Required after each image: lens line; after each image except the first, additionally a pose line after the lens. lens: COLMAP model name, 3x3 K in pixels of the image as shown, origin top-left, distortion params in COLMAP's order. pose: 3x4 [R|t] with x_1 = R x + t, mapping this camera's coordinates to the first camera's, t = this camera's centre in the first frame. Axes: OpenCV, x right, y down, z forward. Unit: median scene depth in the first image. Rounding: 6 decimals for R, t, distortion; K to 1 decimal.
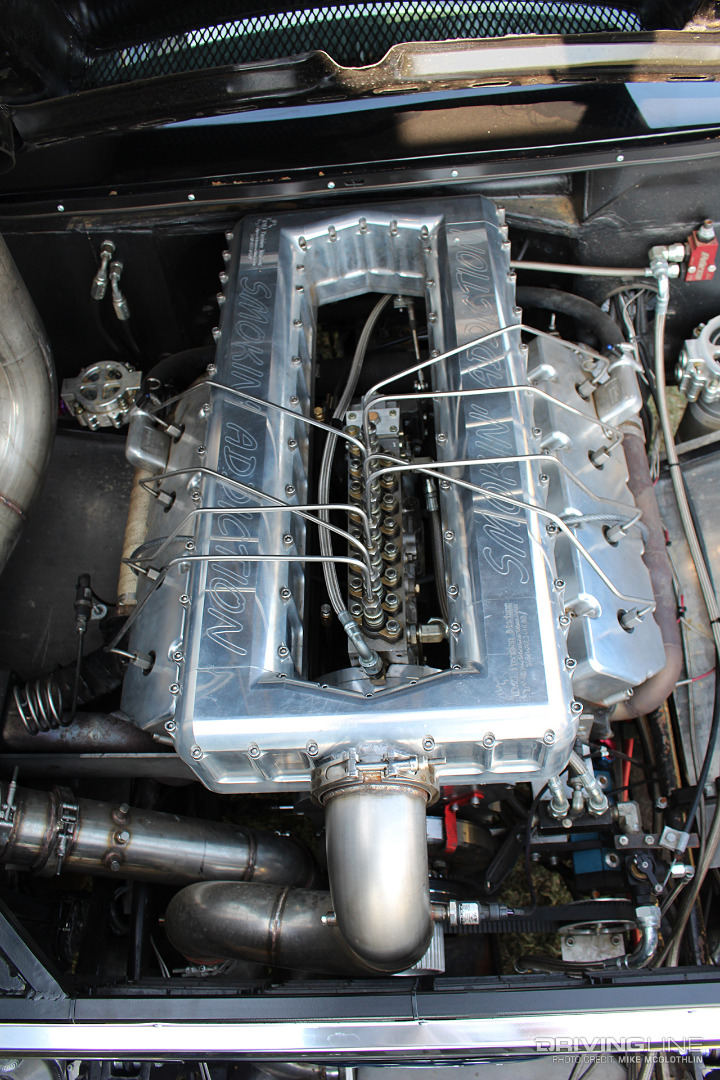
lens RADIAL K [[908.2, 0, 356.6], [0, 908.2, 539.6], [0, 0, 1]] dist [-0.108048, 0.024919]
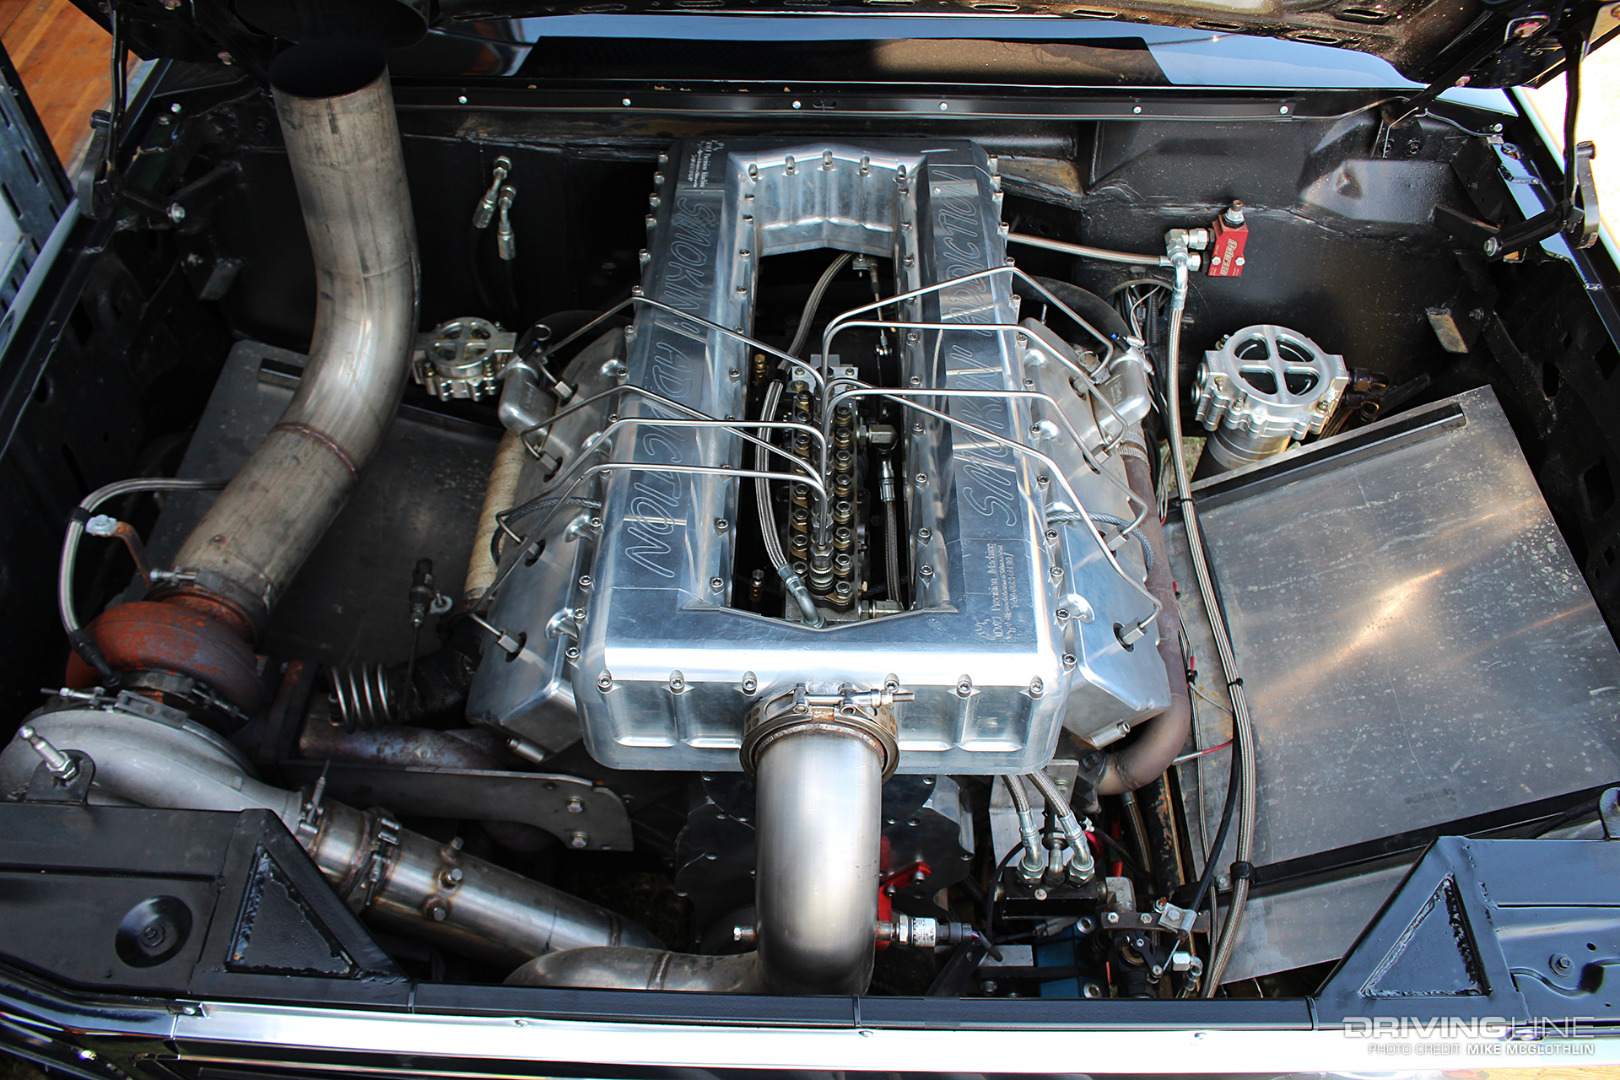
lens RADIAL K [[1362.2, 0, 800.2], [0, 1362.2, 536.5], [0, 0, 1]] dist [-0.108048, 0.024919]
pose [[0.994323, 0.089108, 0.058148, -0.059481], [-0.077331, 0.980566, -0.180307, 0.217528], [-0.073084, 0.174786, 0.981890, -0.162922]]
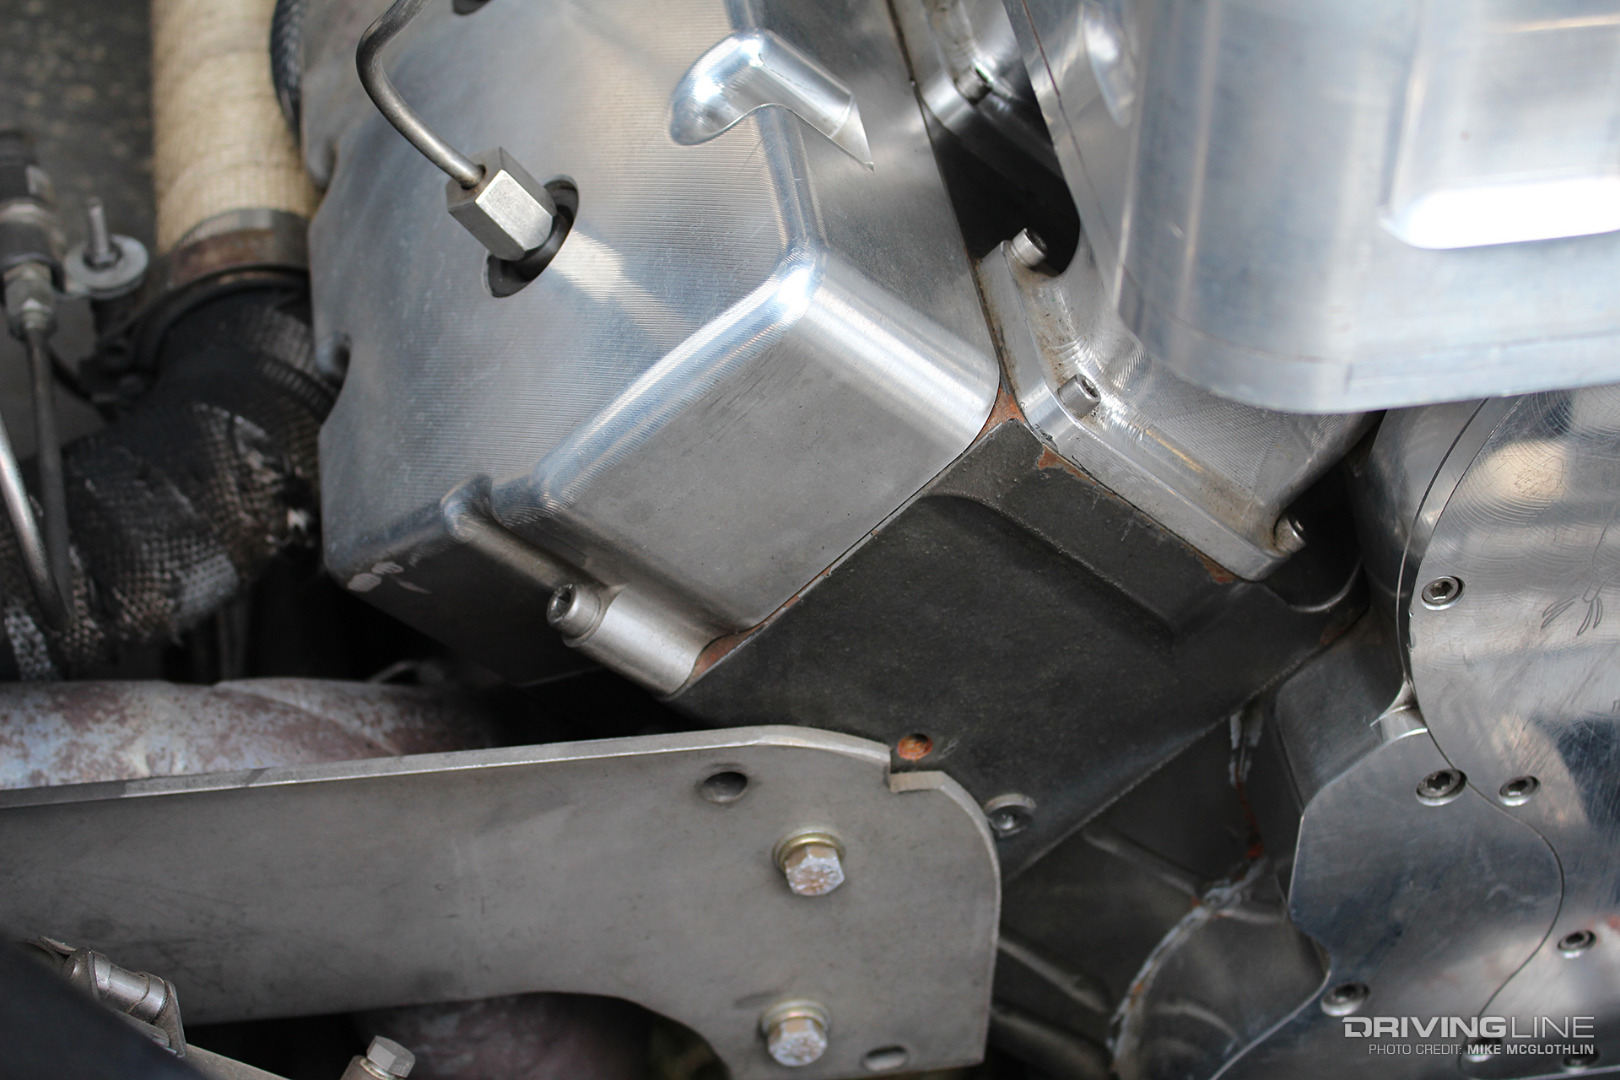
lens RADIAL K [[3112.6, 0, 810.2], [0, 3112.6, 540.0], [0, 0, 1]] dist [0.019917, 0.000000]
pose [[0.983234, -0.020426, 0.181201, -0.272869], [0.068064, 0.962997, -0.260775, 0.349500], [-0.169169, 0.268736, 0.948242, 0.348816]]
